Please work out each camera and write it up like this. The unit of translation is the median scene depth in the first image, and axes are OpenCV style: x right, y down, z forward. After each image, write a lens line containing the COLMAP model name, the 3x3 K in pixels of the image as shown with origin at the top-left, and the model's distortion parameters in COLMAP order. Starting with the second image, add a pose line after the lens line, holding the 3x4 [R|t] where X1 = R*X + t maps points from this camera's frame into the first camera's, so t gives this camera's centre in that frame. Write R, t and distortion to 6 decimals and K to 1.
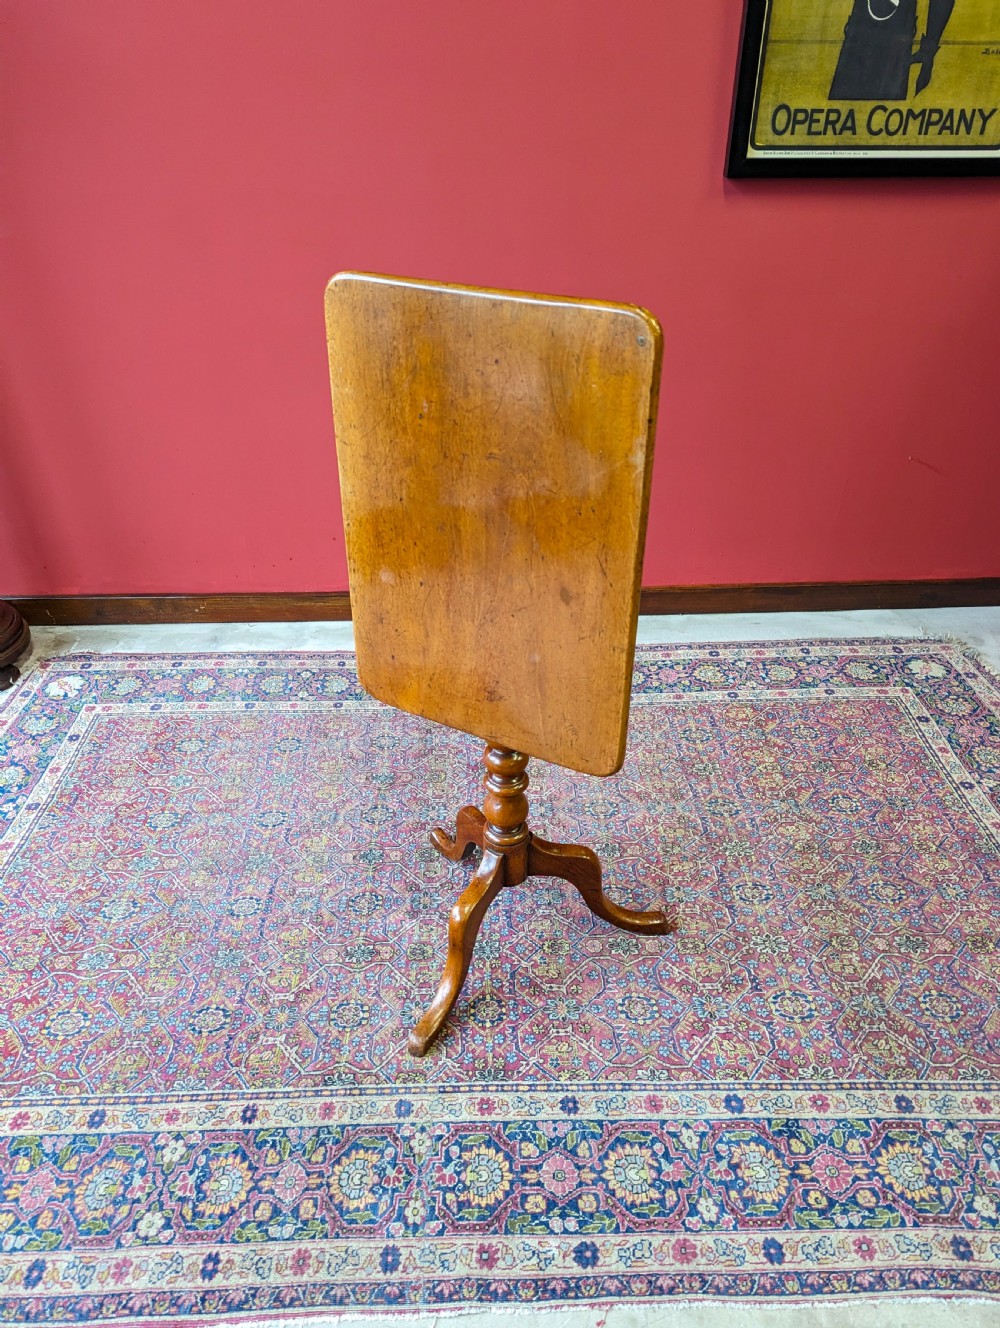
lens RADIAL K [[959.6, 0, 515.3], [0, 959.6, 671.2], [0, 0, 1]] dist [0.070479, -0.067515]
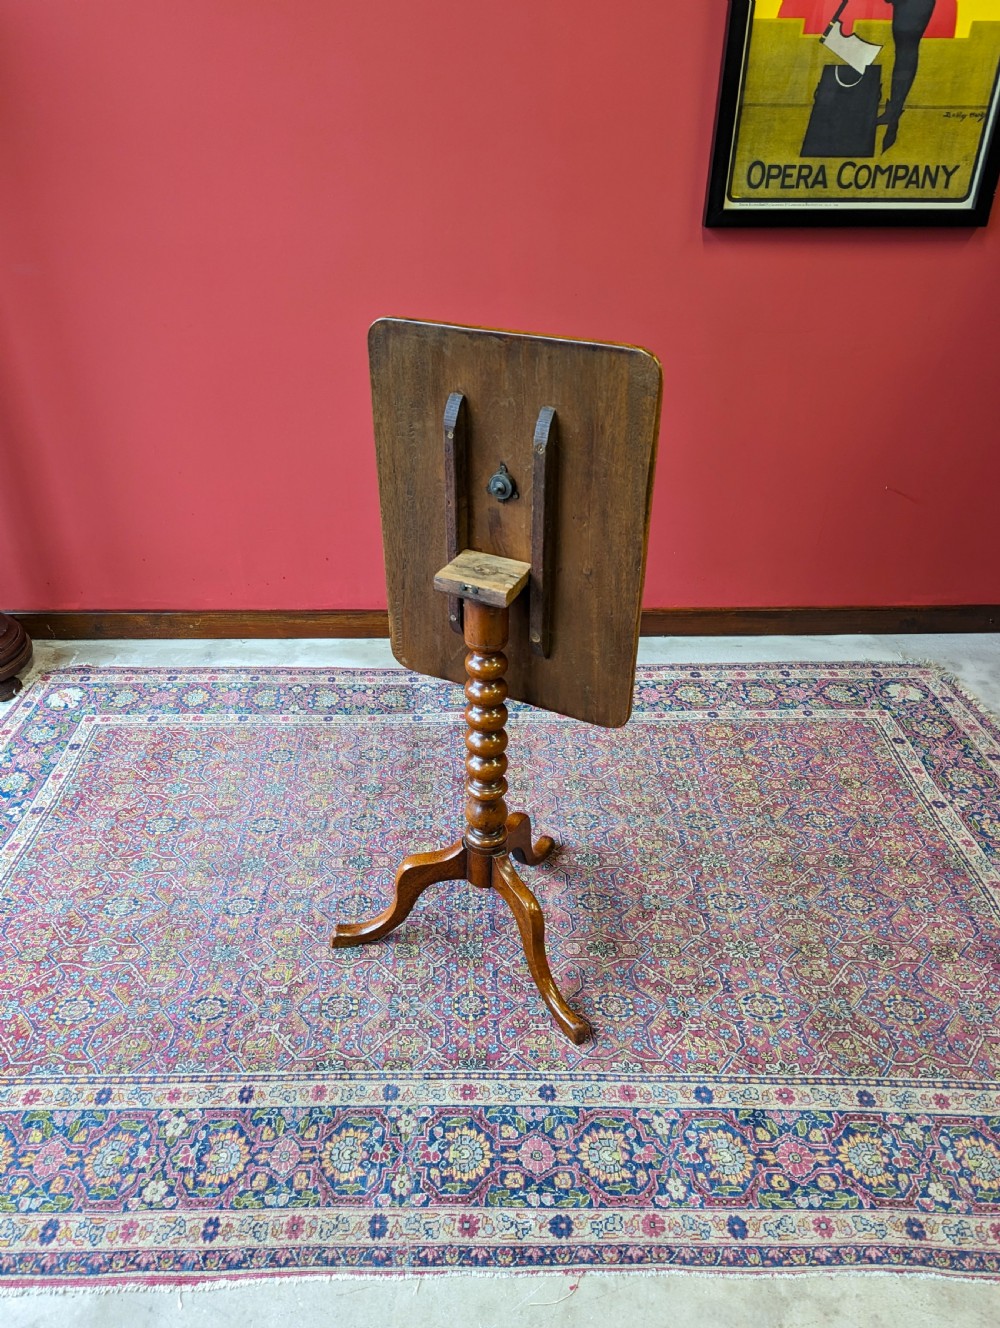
lens RADIAL K [[1019.3, 0, 484.1], [0, 1019.3, 645.0], [0, 0, 1]] dist [0.074279, -0.069610]
pose [[0.999797, 0.012920, -0.015493, -0.002075], [-0.013766, 0.998345, -0.055833, 0.024267], [0.014746, 0.056035, 0.998320, -0.154204]]
